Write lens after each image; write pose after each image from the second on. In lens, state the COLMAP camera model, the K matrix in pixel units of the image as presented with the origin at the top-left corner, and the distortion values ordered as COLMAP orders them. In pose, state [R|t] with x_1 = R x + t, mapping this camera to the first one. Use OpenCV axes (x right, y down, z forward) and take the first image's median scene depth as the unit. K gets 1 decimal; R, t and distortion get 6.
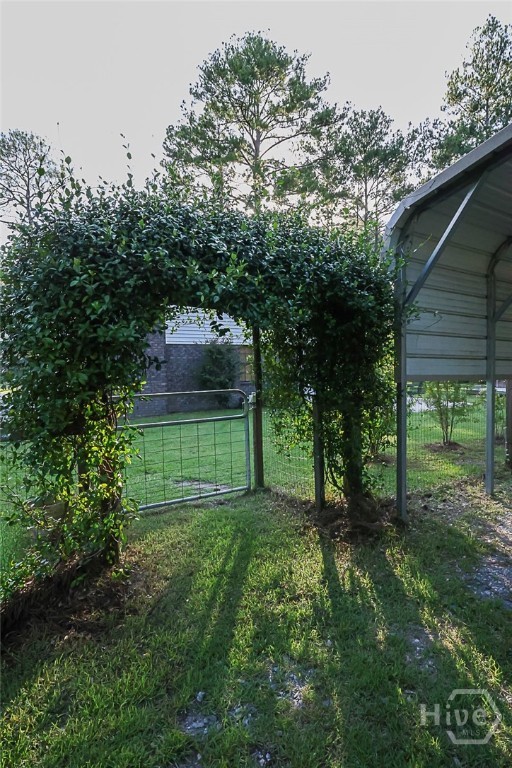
lens RADIAL K [[397.8, 0, 255.2], [0, 397.8, 382.4], [0, 0, 1]] dist [-0.015920, -0.000178]
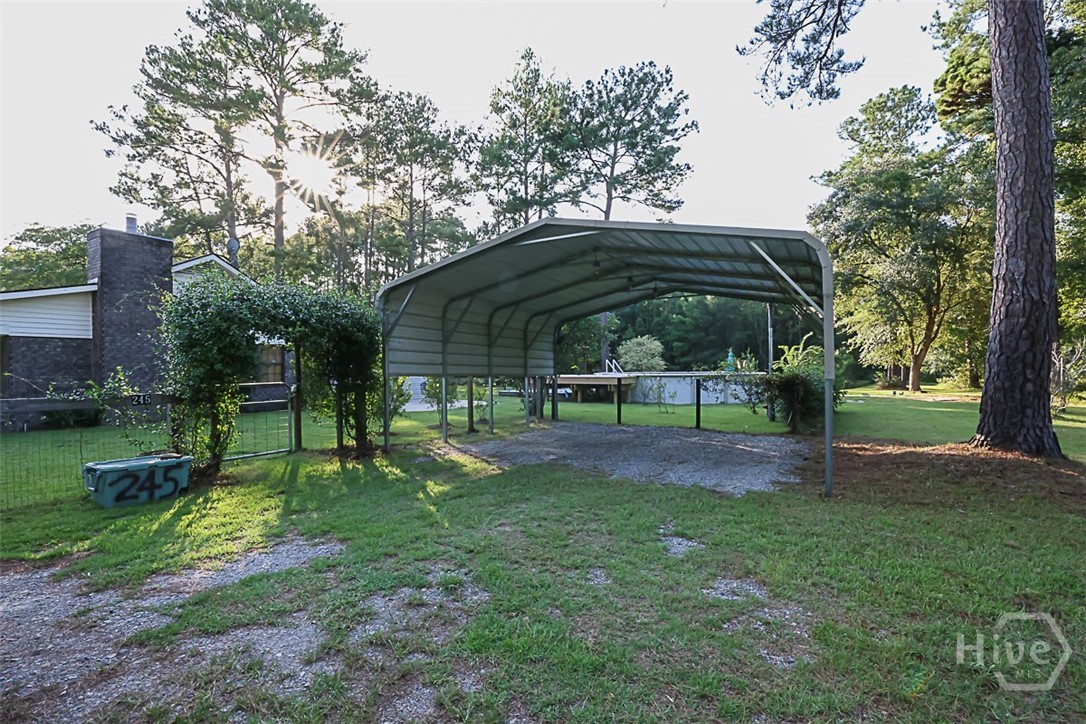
lens RADIAL K [[497.9, 0, 542.6], [0, 497.9, 370.2], [0, 0, 1]] dist [-0.031437, 0.000297]
pose [[0.870975, 0.009667, 0.491233, -0.015251], [0.009869, 0.999261, -0.037162, 0.007093], [-0.491229, 0.037215, 0.870235, -0.153986]]
